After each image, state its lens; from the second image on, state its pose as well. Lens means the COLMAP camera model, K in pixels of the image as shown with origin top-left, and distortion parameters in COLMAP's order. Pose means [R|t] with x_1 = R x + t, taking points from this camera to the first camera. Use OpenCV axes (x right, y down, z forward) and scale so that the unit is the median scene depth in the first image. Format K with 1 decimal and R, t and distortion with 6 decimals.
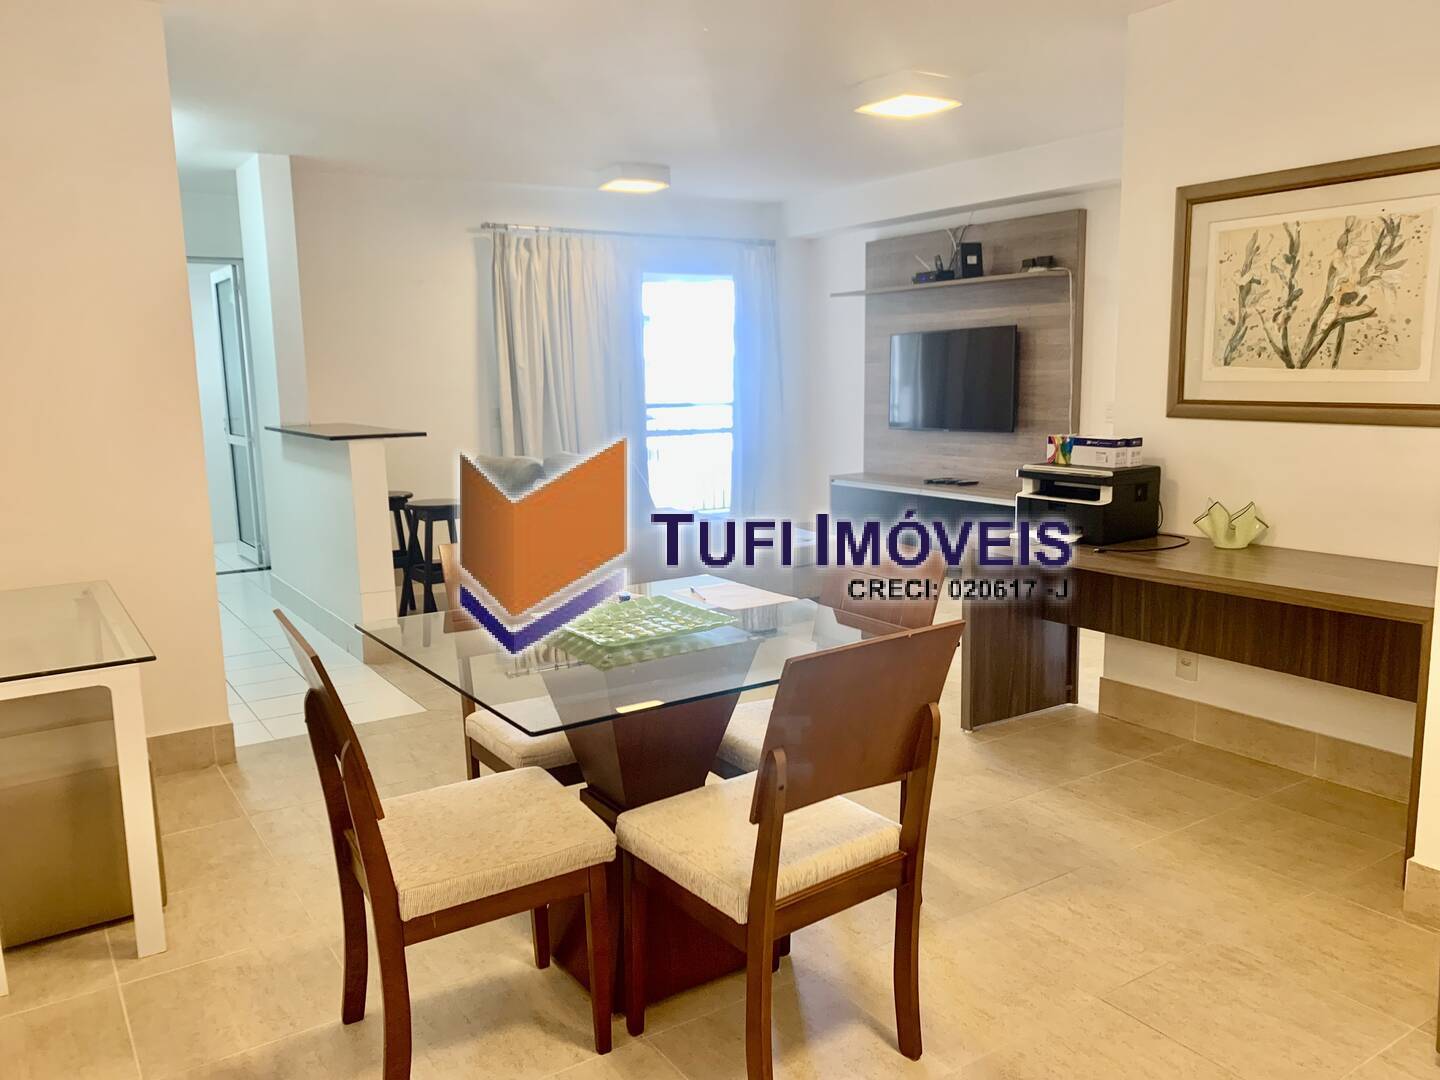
lens RADIAL K [[1104.9, 0, 722.8], [0, 1104.9, 549.9], [0, 0, 1]] dist [0.005288, 0.000907]
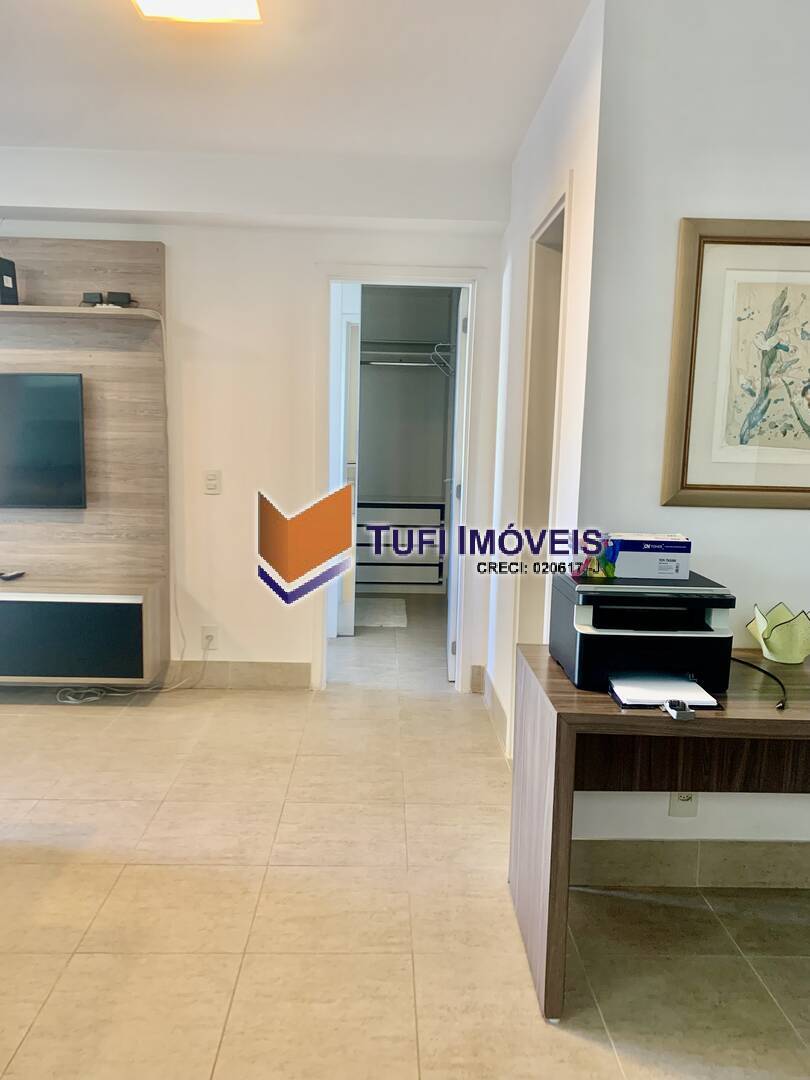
lens RADIAL K [[828.7, 0, 405.0], [0, 828.7, 540.0], [0, 0, 1]] dist [0.005288, 0.000907]
pose [[0.532050, -0.086463, 0.842287, -0.212657], [0.107713, 0.993602, 0.033957, -0.141253], [-0.839834, 0.072658, 0.537959, 0.867764]]
